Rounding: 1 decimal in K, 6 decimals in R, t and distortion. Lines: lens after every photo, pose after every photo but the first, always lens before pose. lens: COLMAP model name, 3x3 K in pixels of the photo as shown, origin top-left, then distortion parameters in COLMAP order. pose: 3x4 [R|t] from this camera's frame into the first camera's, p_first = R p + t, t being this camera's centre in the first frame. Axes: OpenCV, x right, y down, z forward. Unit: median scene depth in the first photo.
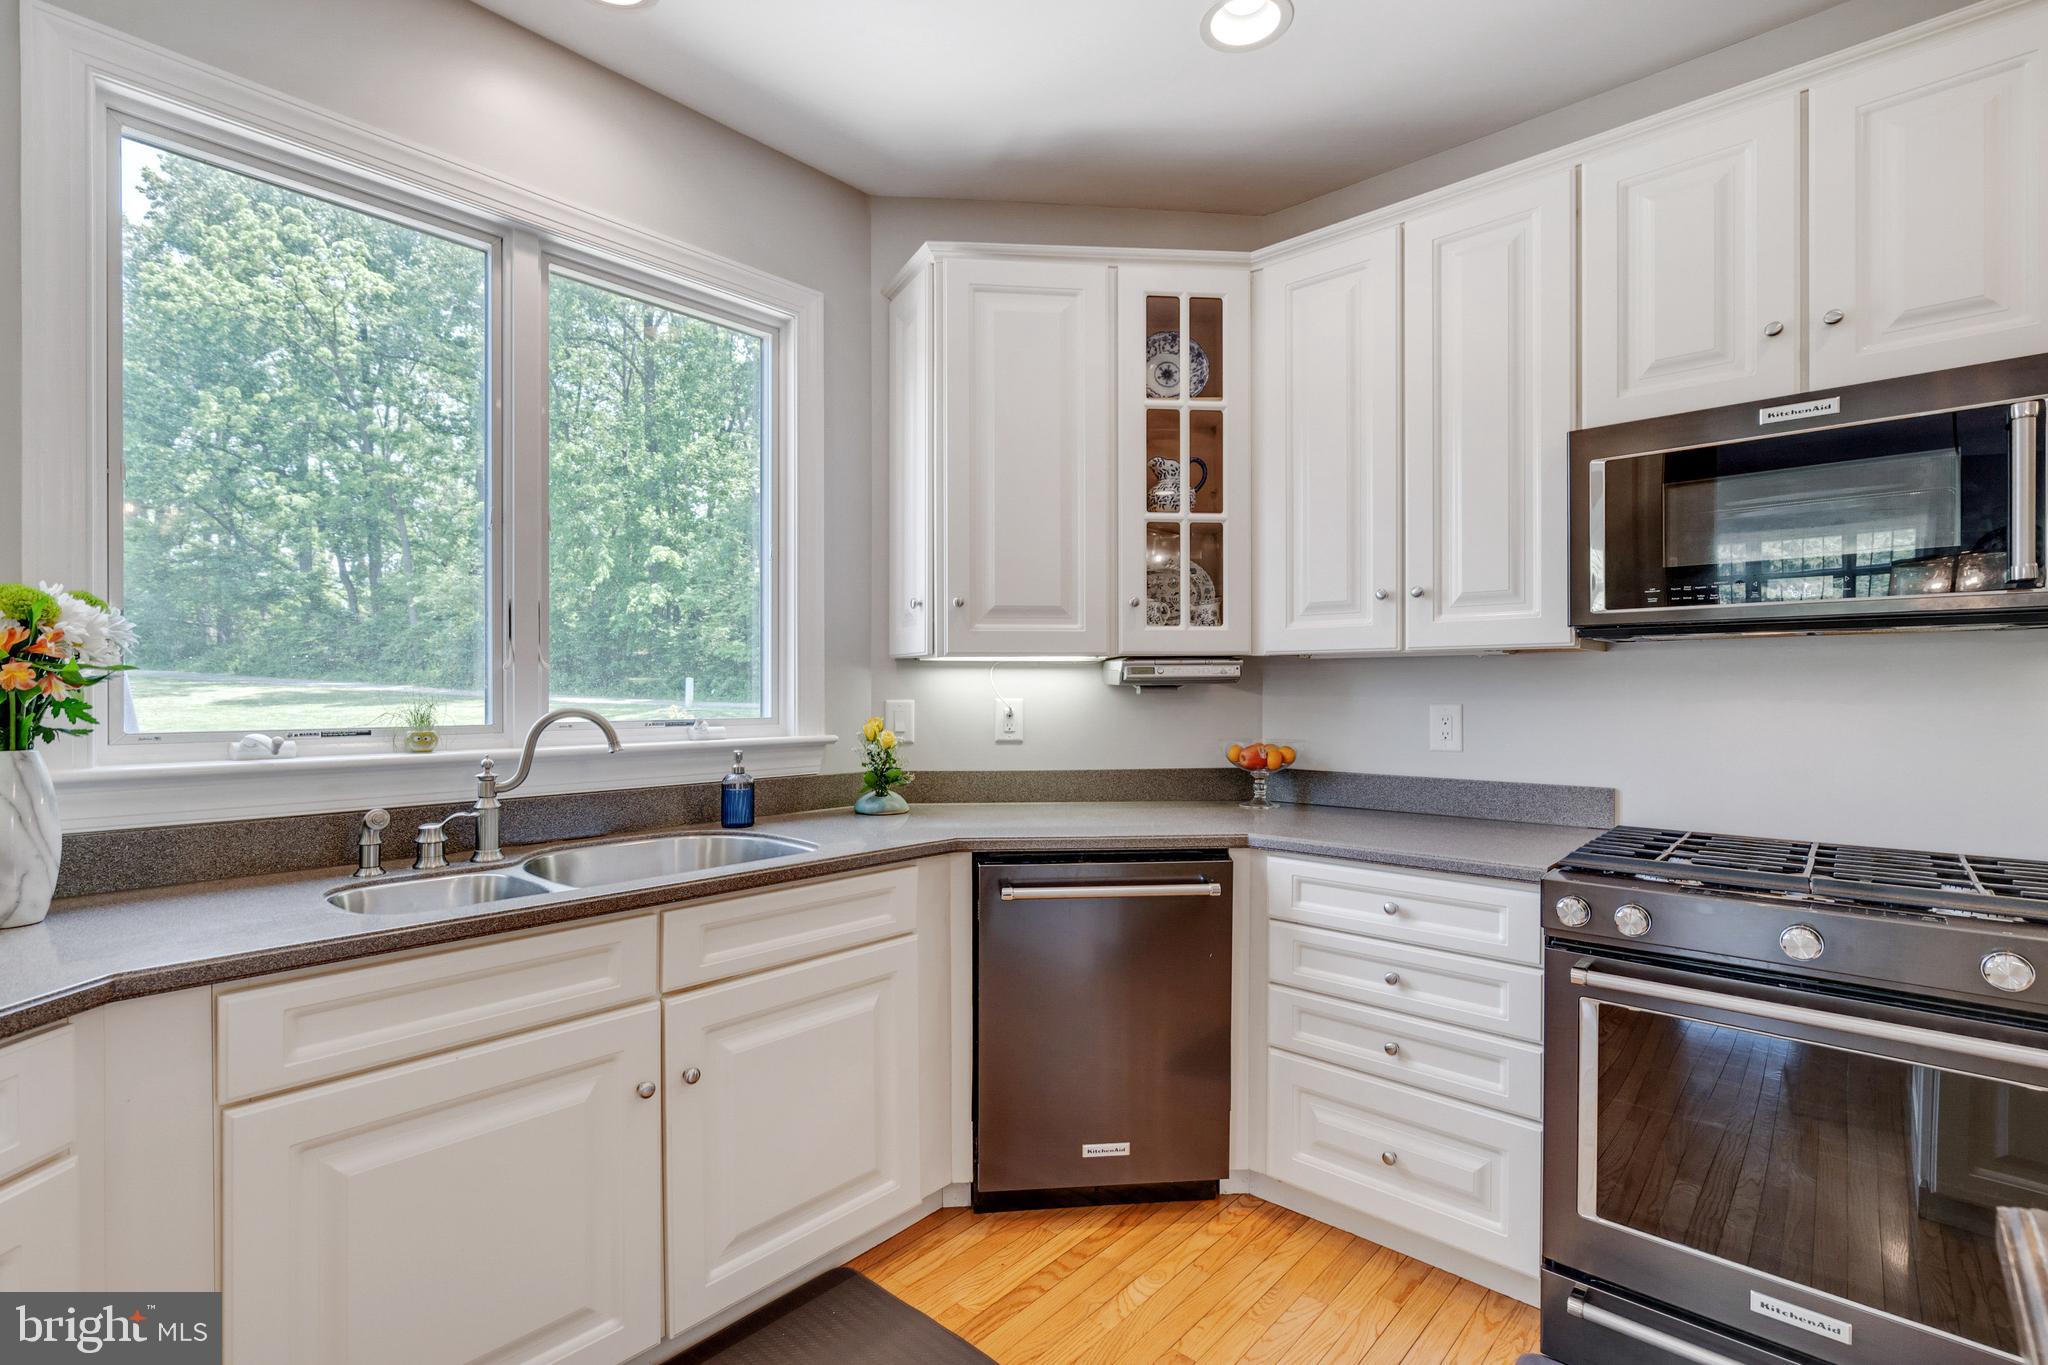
lens RADIAL K [[925.3, 0, 1024.0], [0, 925.3, 682.5], [0, 0, 1]] dist [-0.017799, 0.011212]
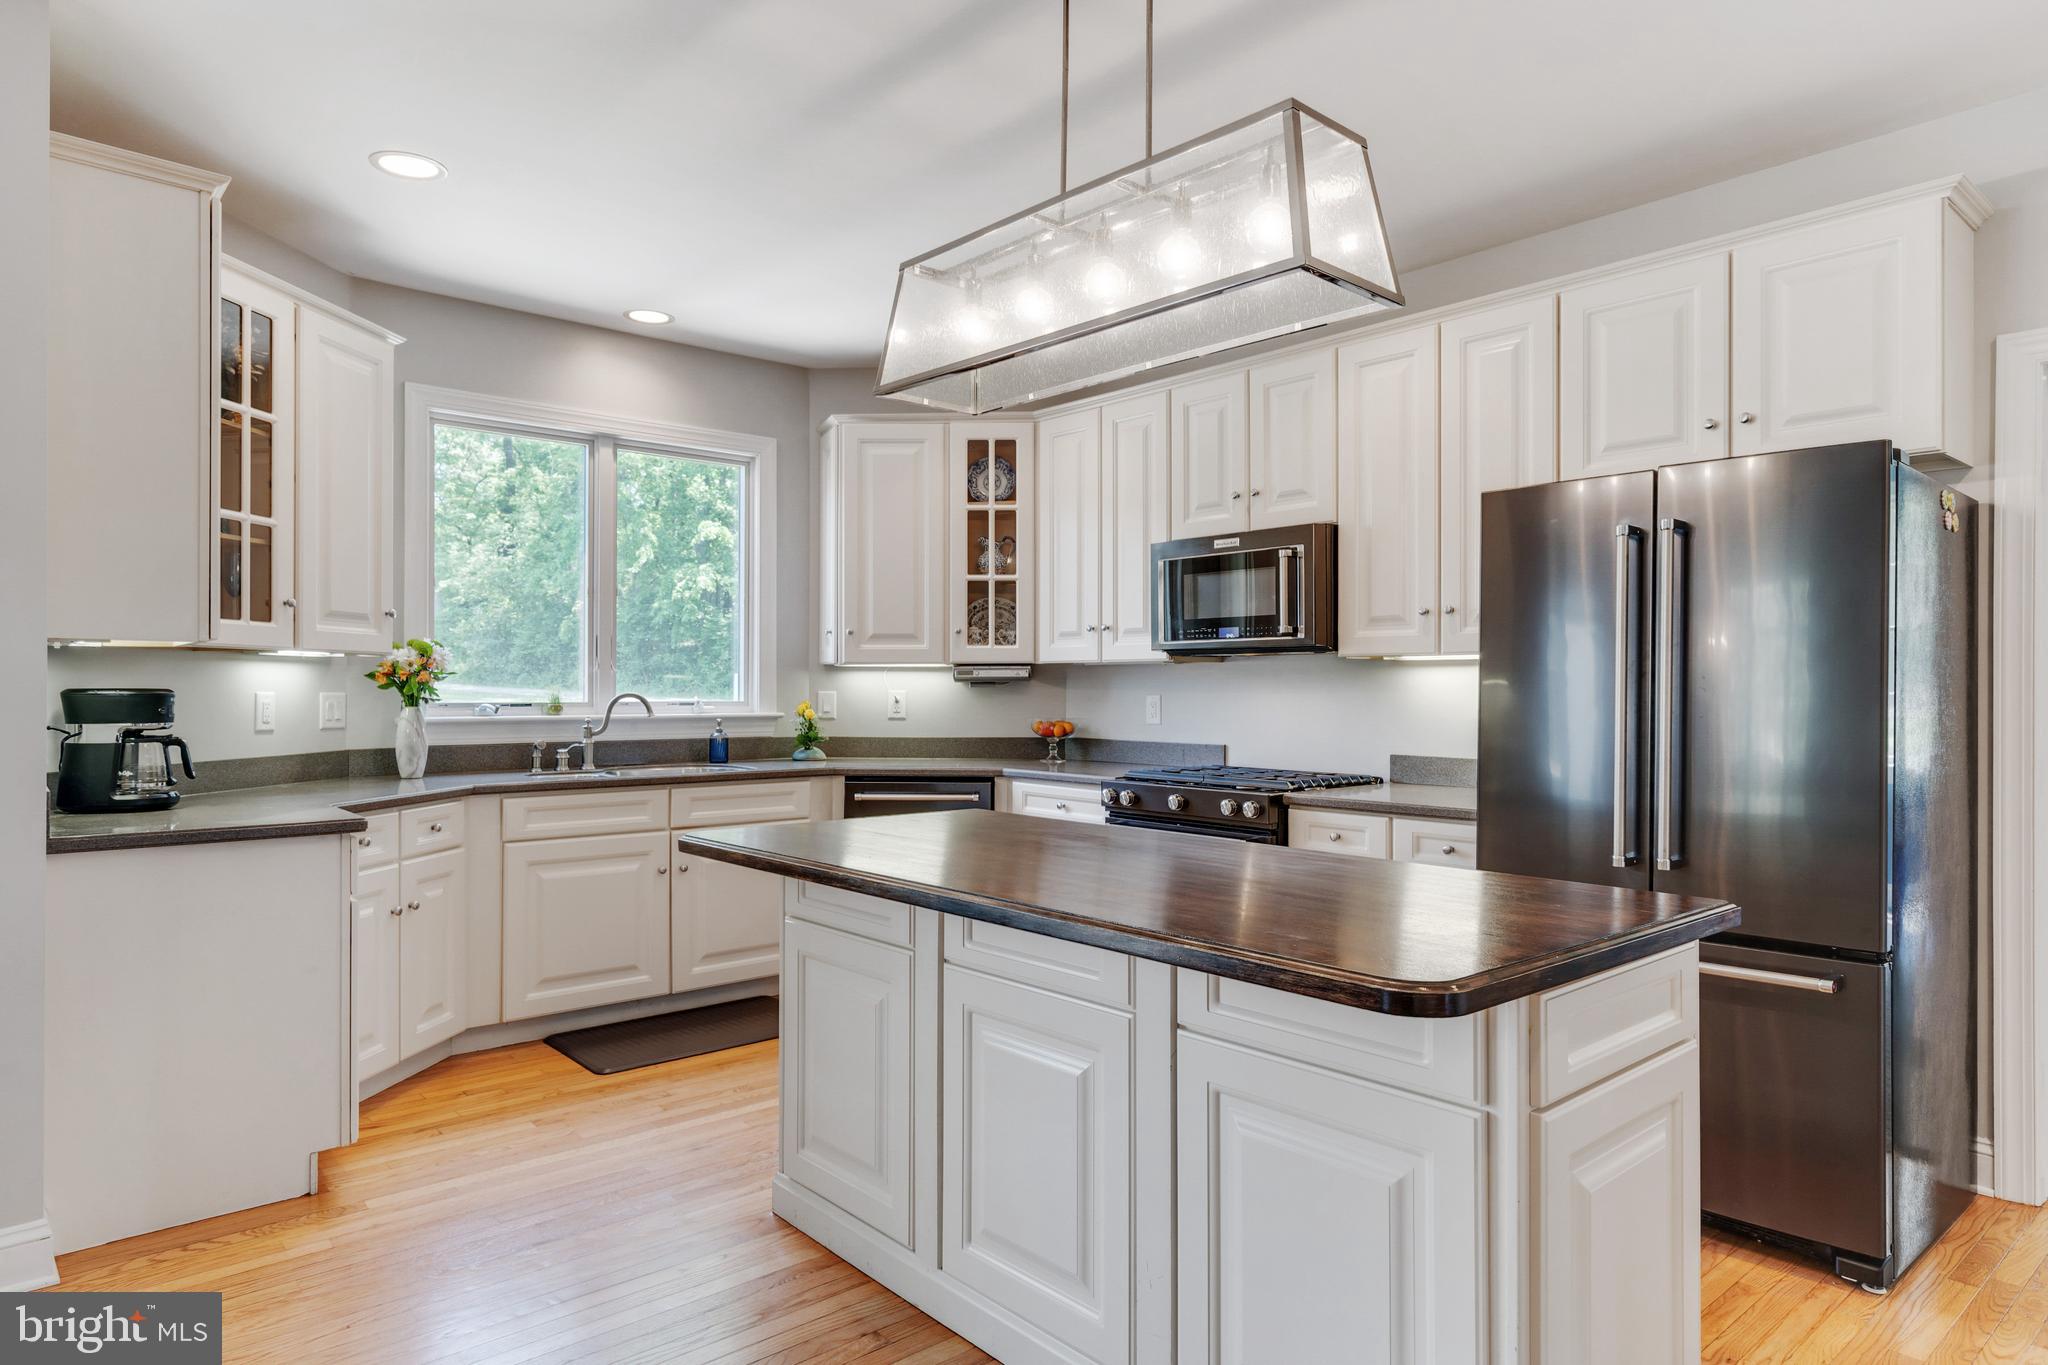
lens RADIAL K [[1198.2, 0, 1025.3], [0, 1198.2, 672.7], [0, 0, 1]] dist [-0.002589, -0.000116]
pose [[0.992672, 0.001978, -0.120824, 0.487080], [-0.002702, 0.999979, -0.005823, -0.001835], [0.120810, 0.006107, 0.992657, -1.063646]]
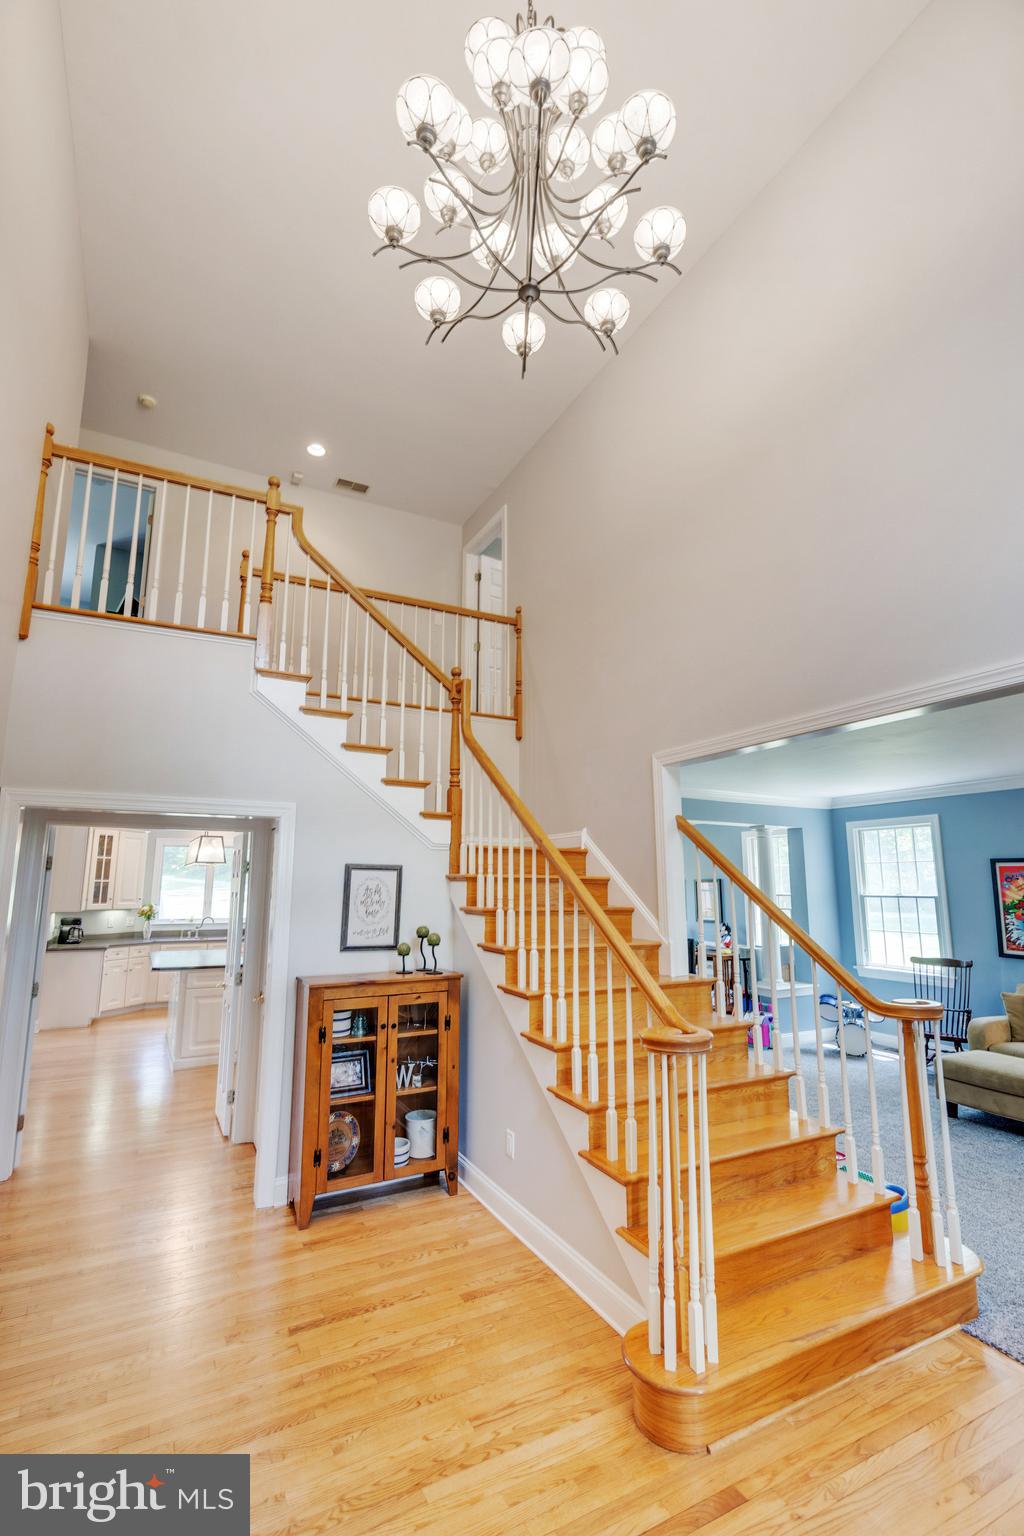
lens RADIAL K [[694.0, 0, 512.0], [0, 694.0, 768.0], [0, 0, 1]] dist [-0.017799, 0.011212]
pose [[0.938171, -0.059850, -0.340959, 2.801779], [0.000079, 0.984978, -0.172680, -0.141163], [0.346172, 0.161976, 0.924083, -2.574197]]
